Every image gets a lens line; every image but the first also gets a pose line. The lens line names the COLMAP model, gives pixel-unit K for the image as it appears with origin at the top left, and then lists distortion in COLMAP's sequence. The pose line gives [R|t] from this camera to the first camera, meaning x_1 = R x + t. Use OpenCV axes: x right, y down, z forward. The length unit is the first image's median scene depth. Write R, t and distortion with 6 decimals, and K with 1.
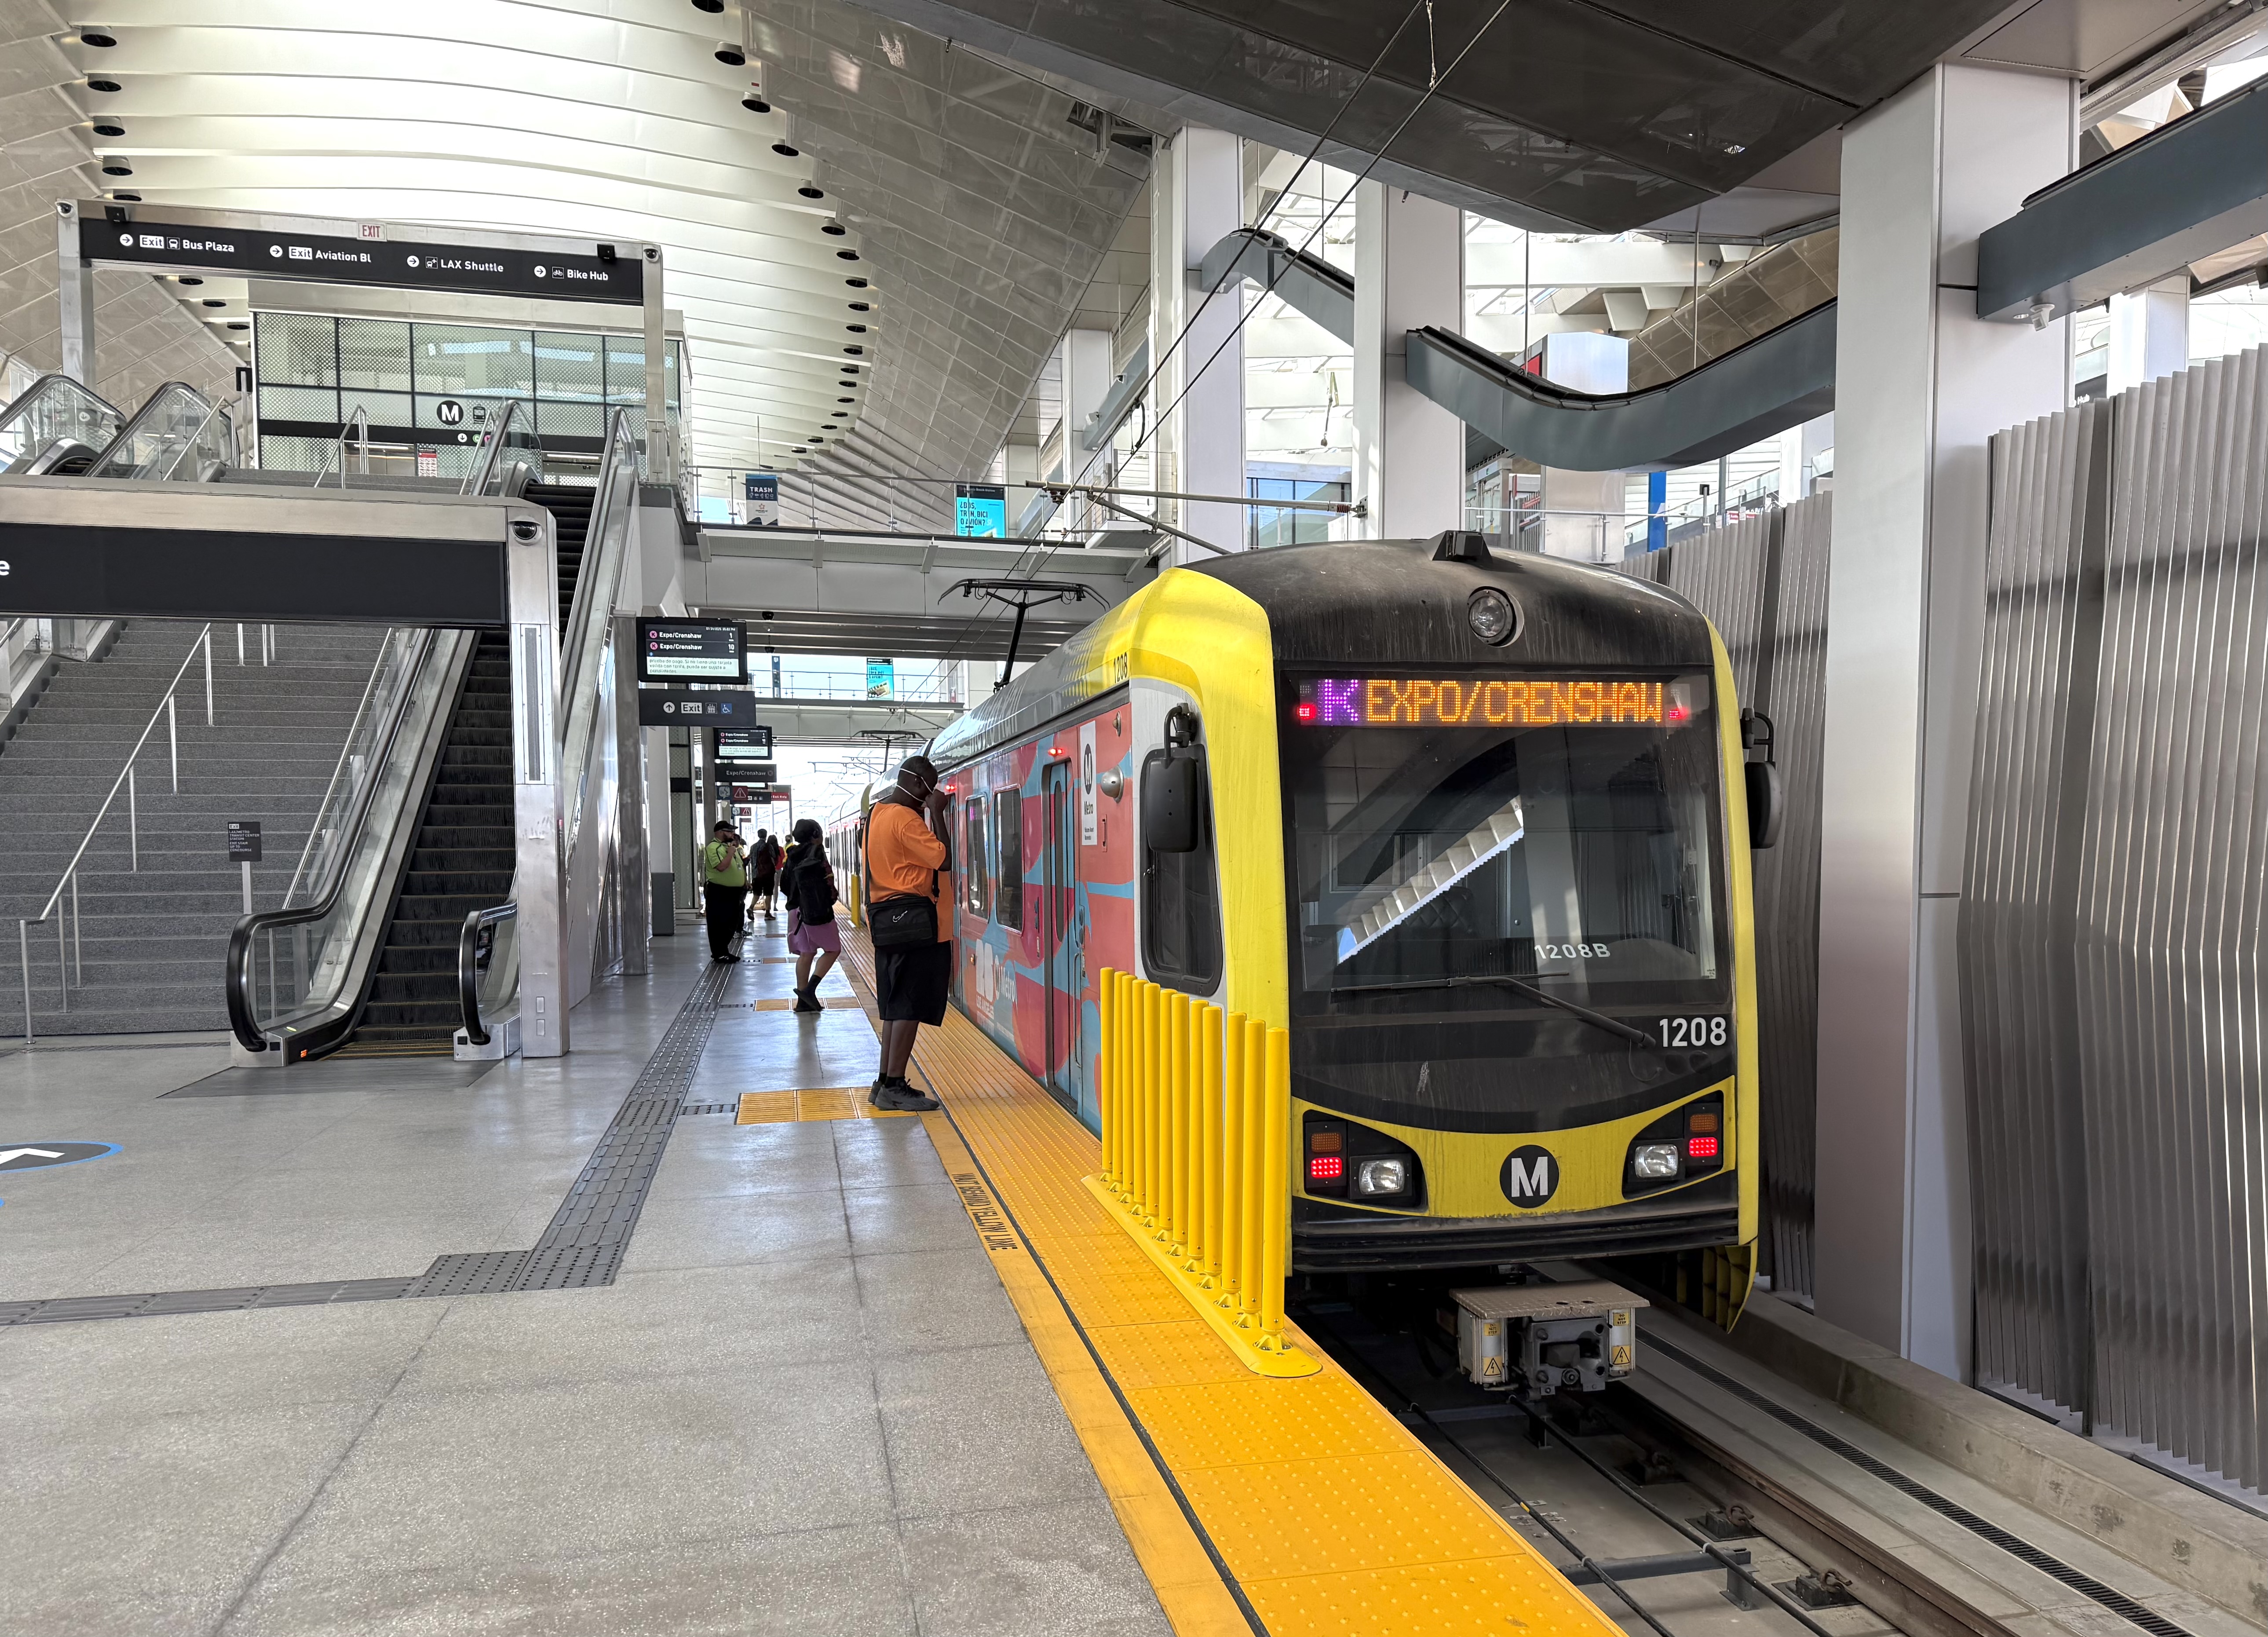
lens RADIAL K [[1562.3, 0, 1134.0], [0, 1562.3, 818.5], [0, 0, 1]] dist [-0.085553, 0.001151]
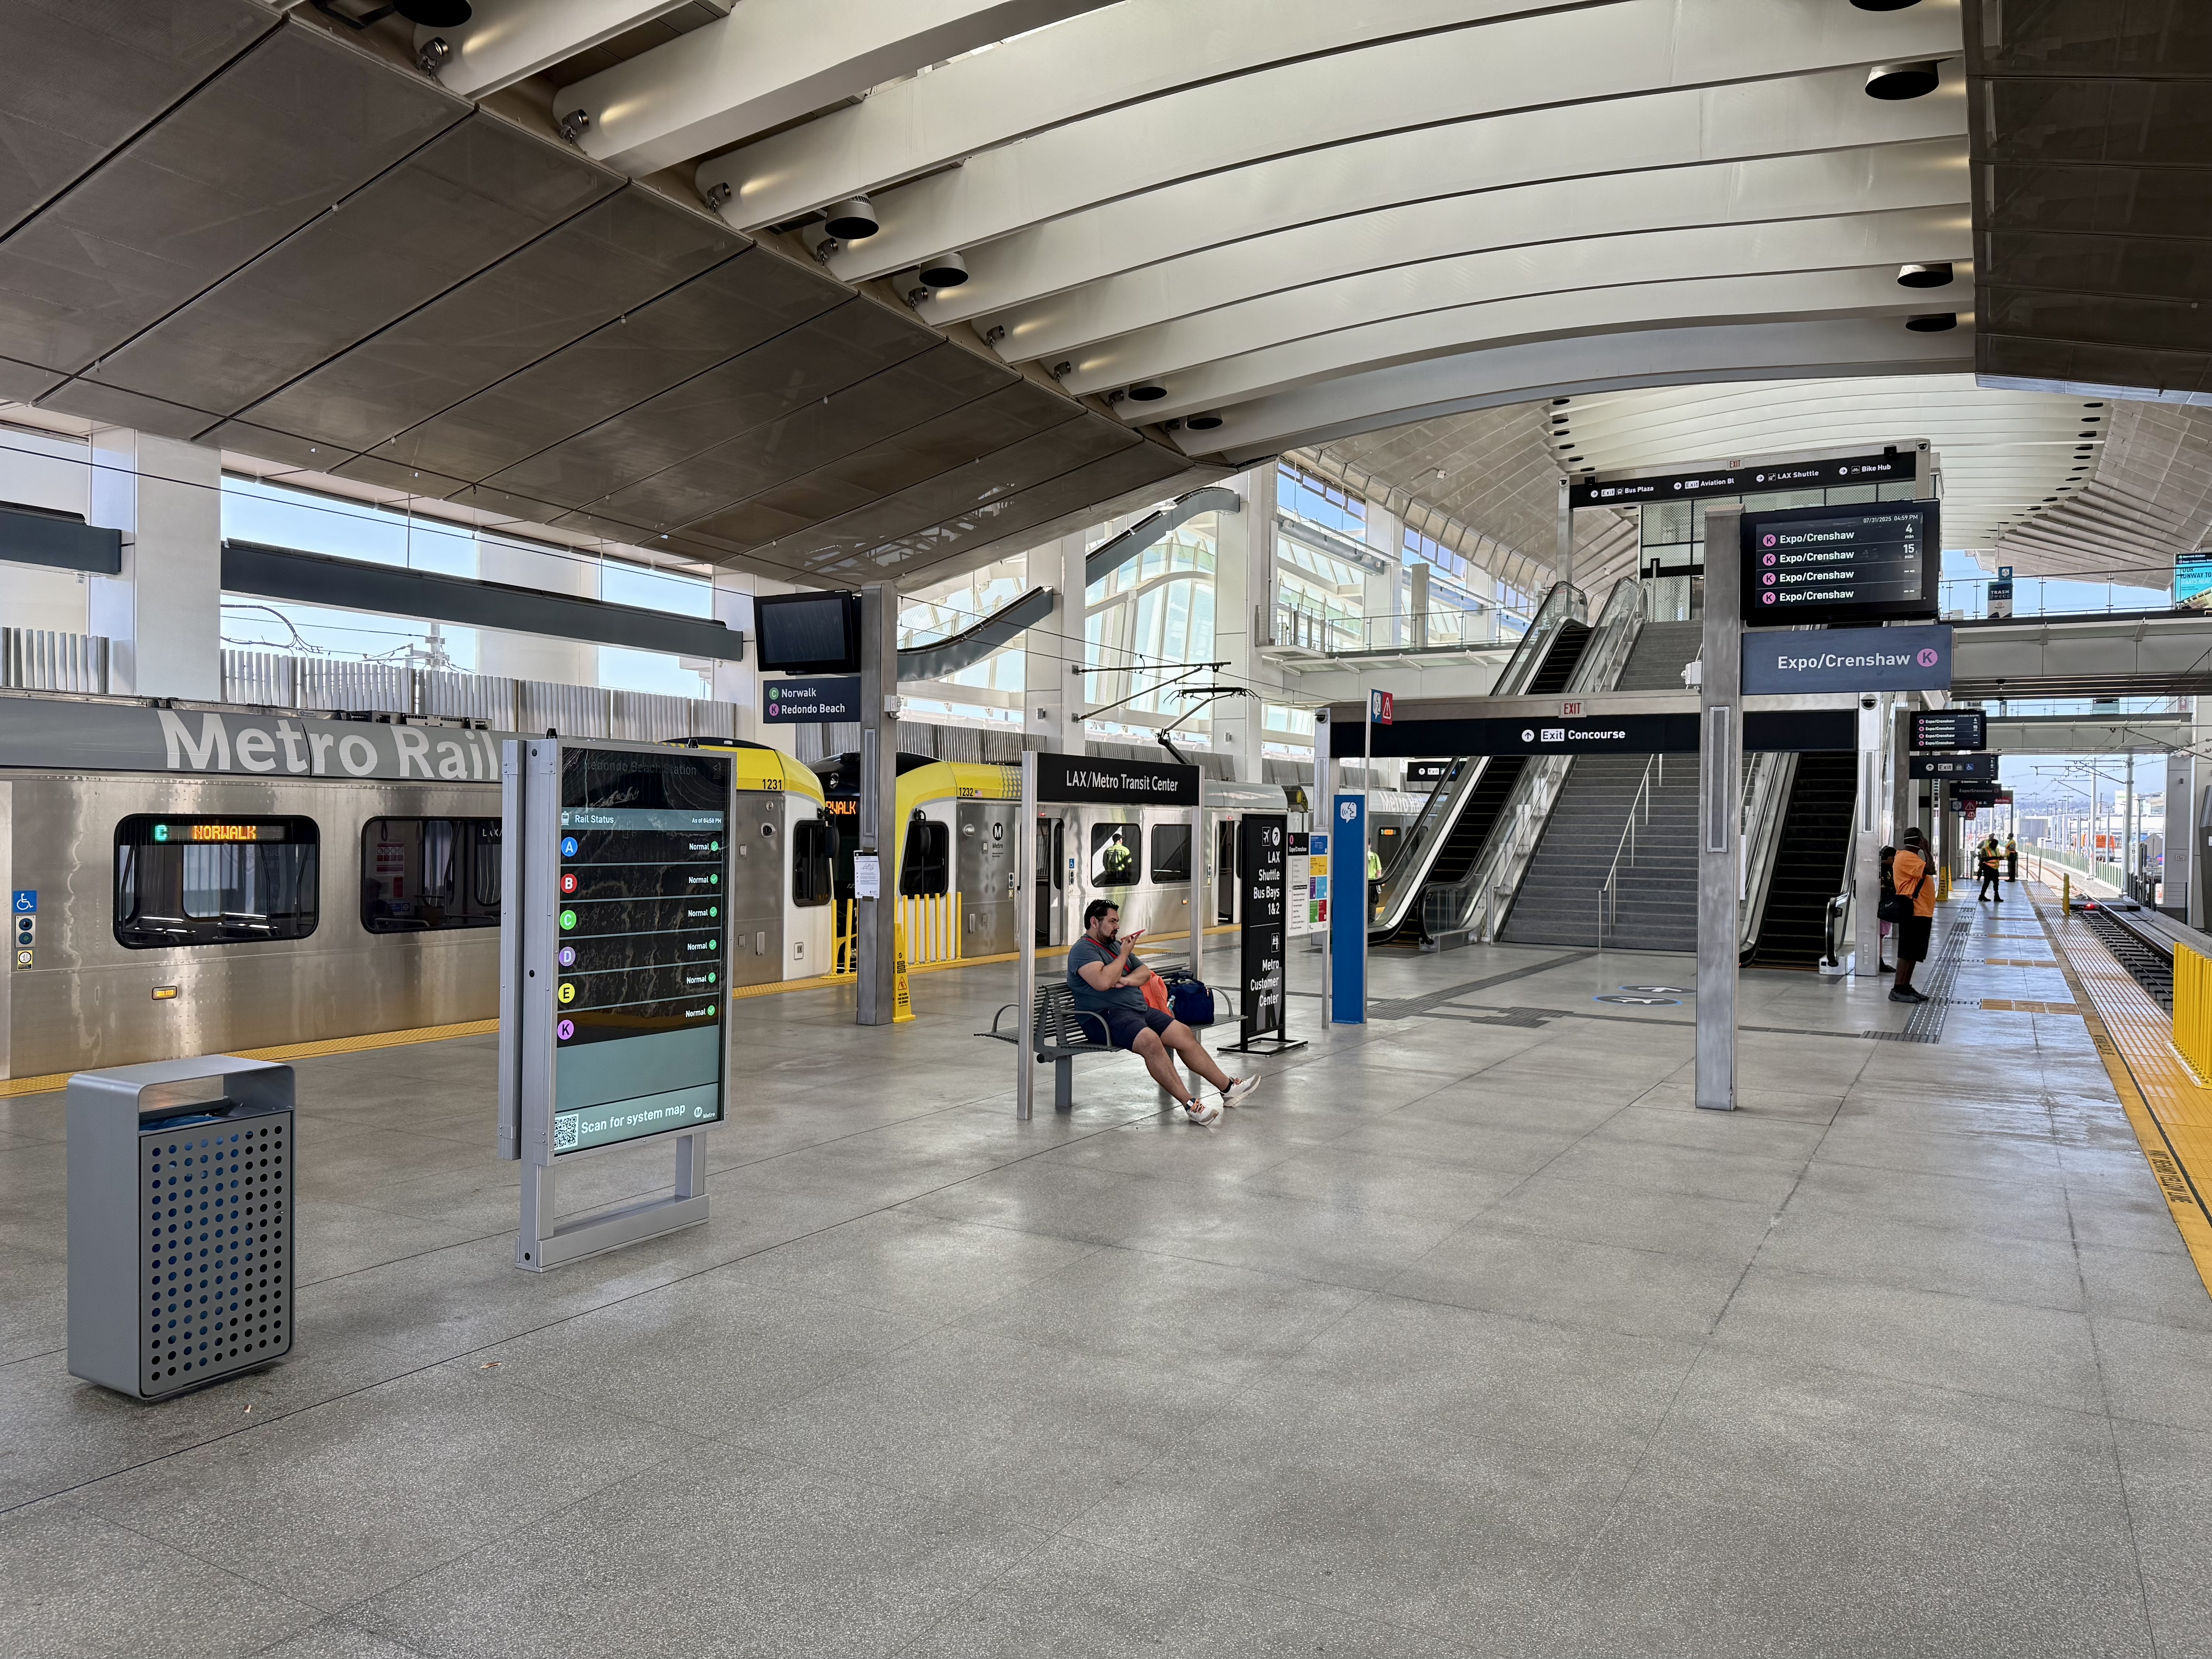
lens RADIAL K [[1583.1, 0, 1107.4], [0, 1583.1, 900.6], [0, 0, 1]] dist [-0.055255, 0.002960]
pose [[0.737450, 0.061971, -0.672552, 0.128962], [-0.018007, 0.997232, 0.072143, -0.035938], [0.675161, -0.041091, 0.736525, -0.619037]]
